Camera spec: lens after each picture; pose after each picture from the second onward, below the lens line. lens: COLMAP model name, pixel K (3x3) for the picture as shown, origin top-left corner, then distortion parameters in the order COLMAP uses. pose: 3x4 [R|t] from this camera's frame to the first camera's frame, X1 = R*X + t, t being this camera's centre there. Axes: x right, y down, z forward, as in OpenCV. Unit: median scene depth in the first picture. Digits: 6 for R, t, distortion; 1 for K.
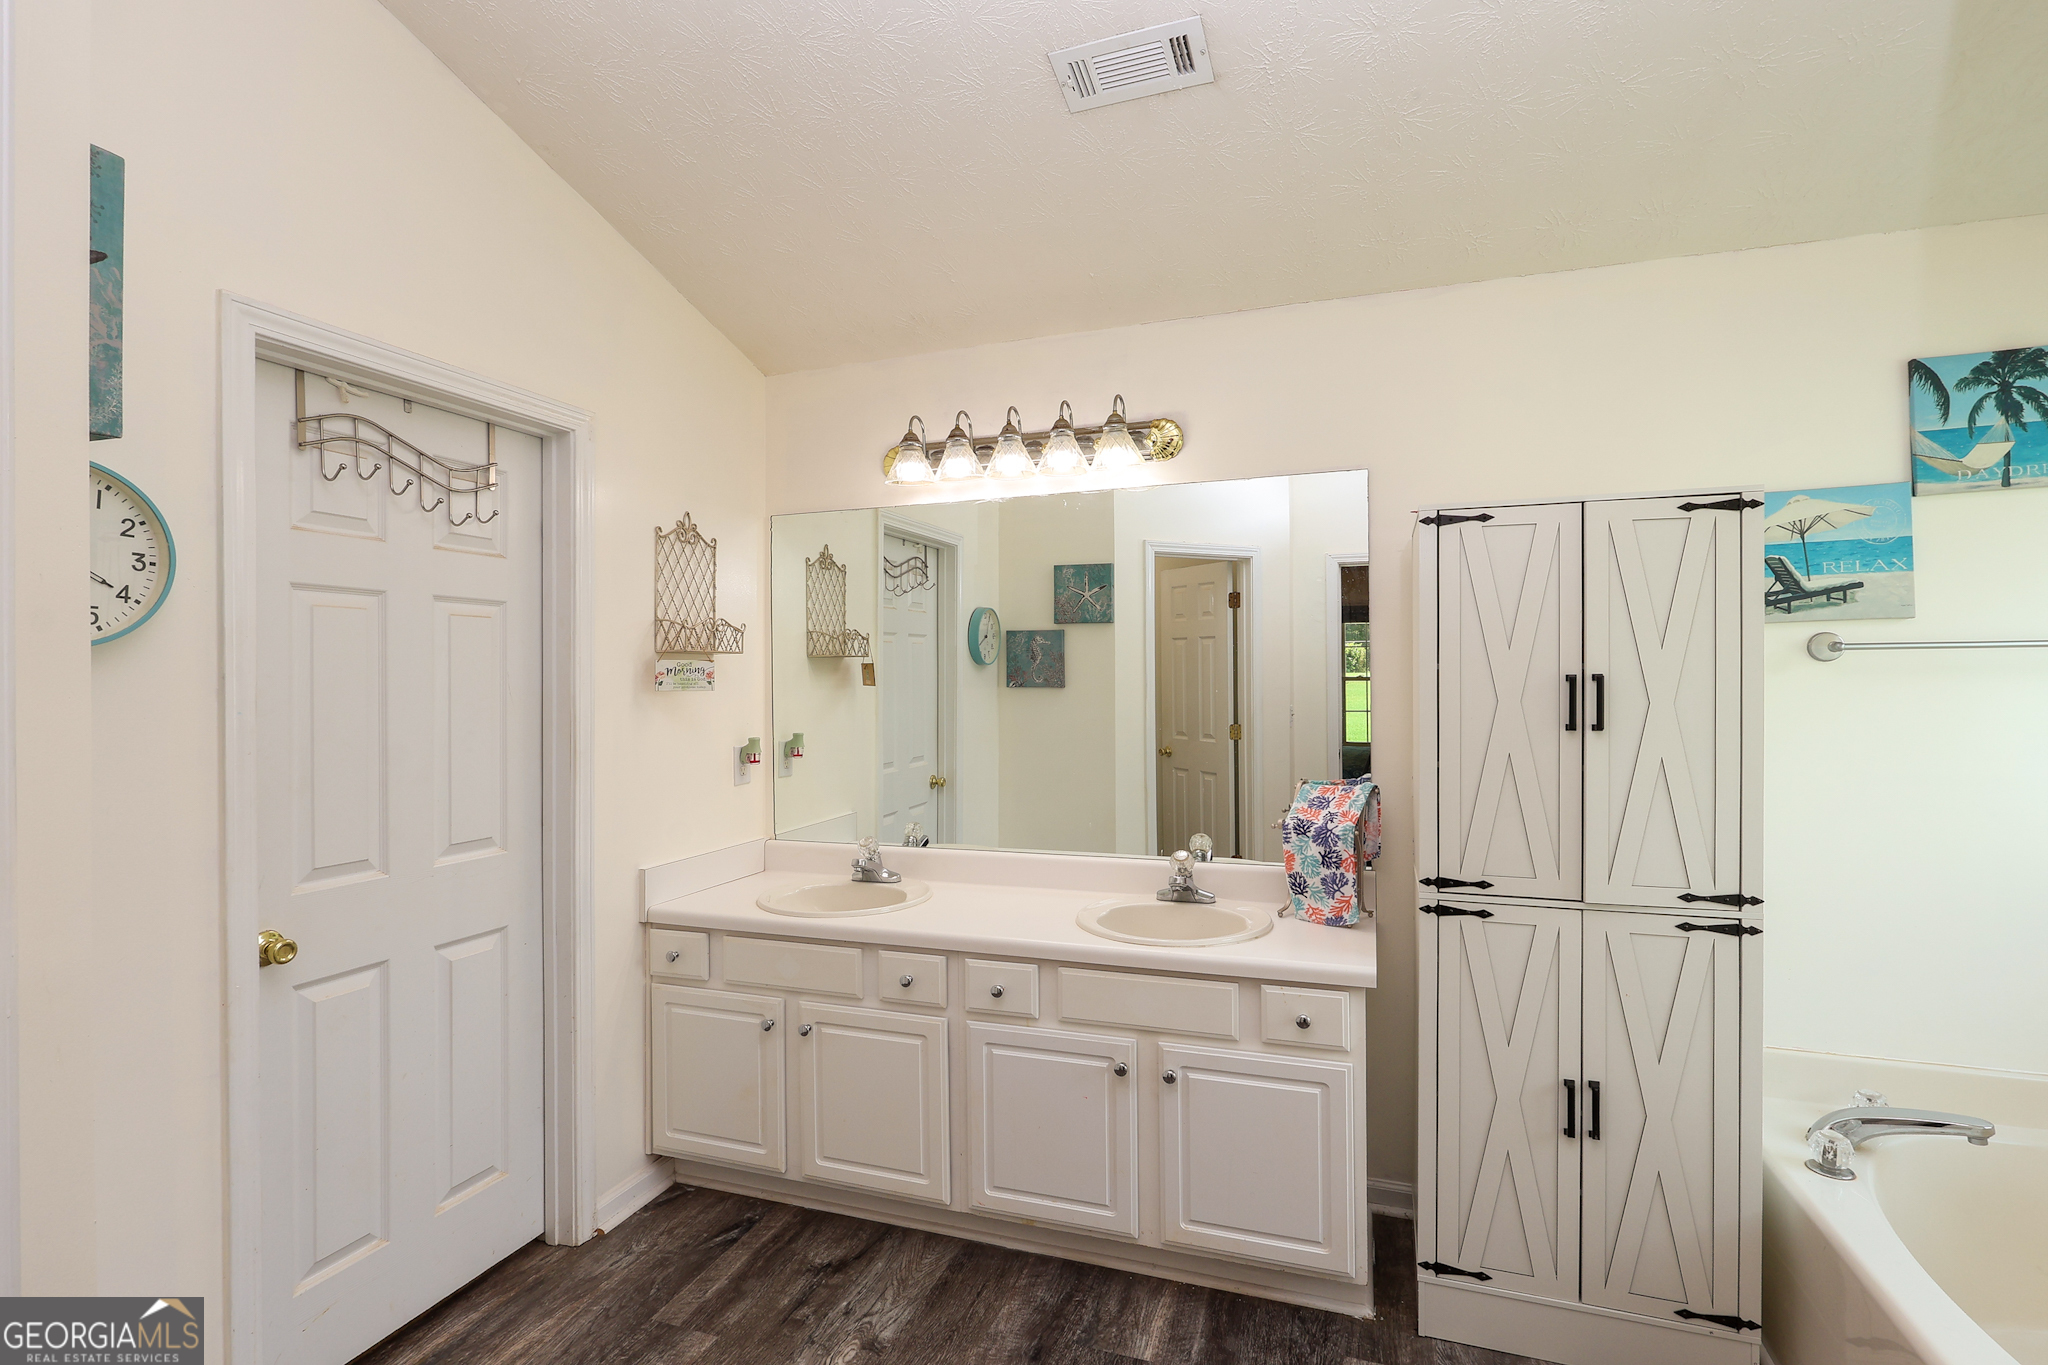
lens RADIAL K [[994.6, 0, 1023.9], [0, 994.6, 673.5], [0, 0, 1]] dist [-0.005908, -0.001170]
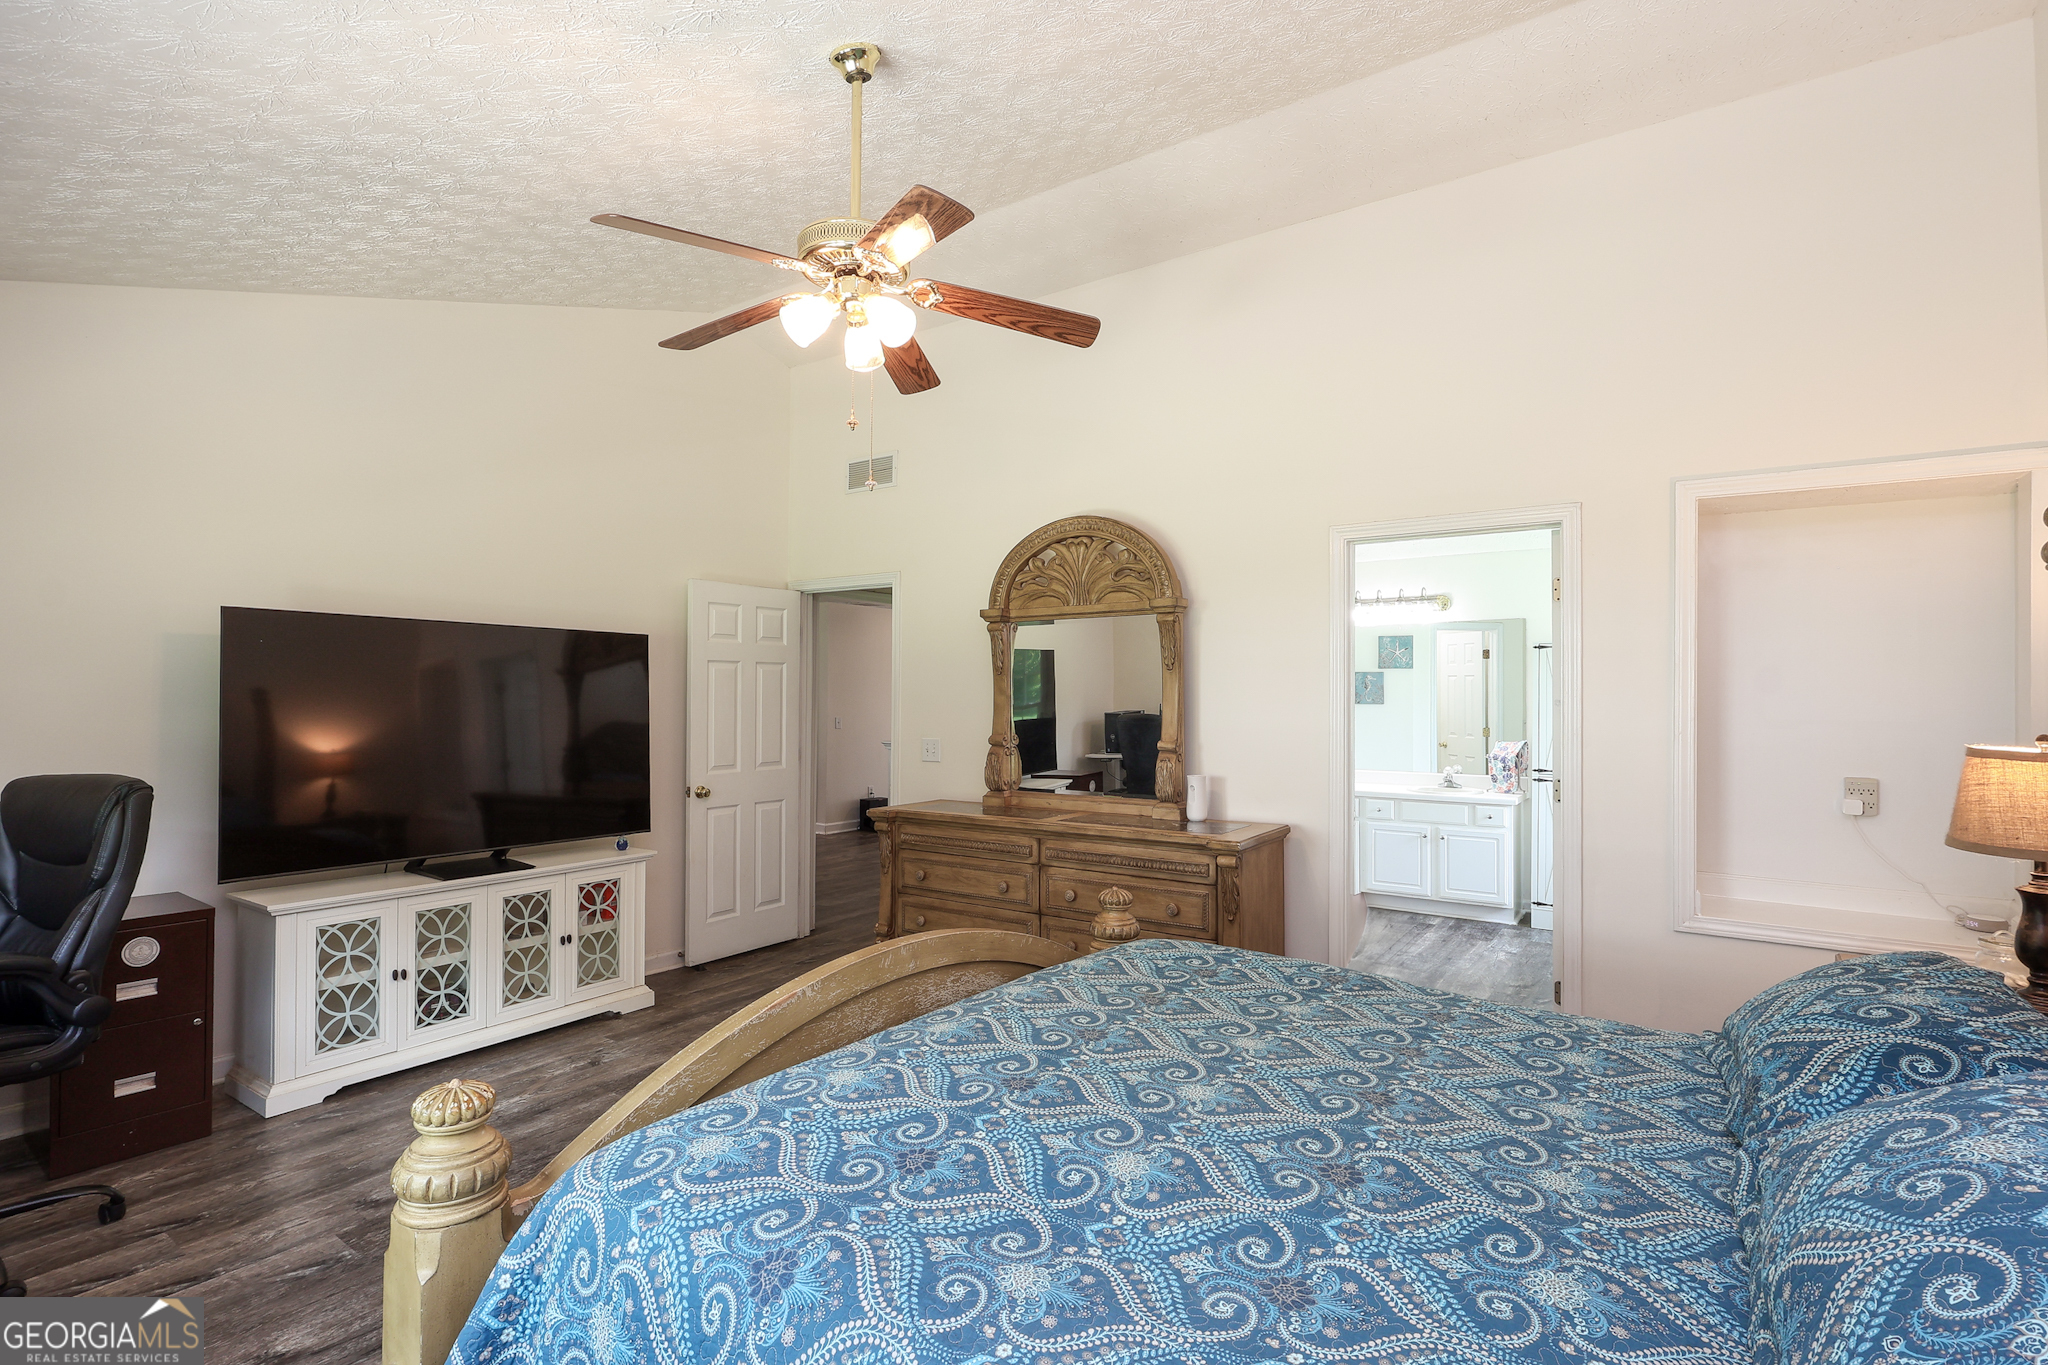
lens RADIAL K [[994.6, 0, 1031.2], [0, 994.6, 680.7], [0, 0, 1]] dist [-0.005908, -0.001170]
pose [[0.967594, 0.009348, -0.252338, -0.270495], [-0.010887, 0.999930, -0.004703, -0.027170], [0.252276, 0.007298, 0.967628, -1.982277]]
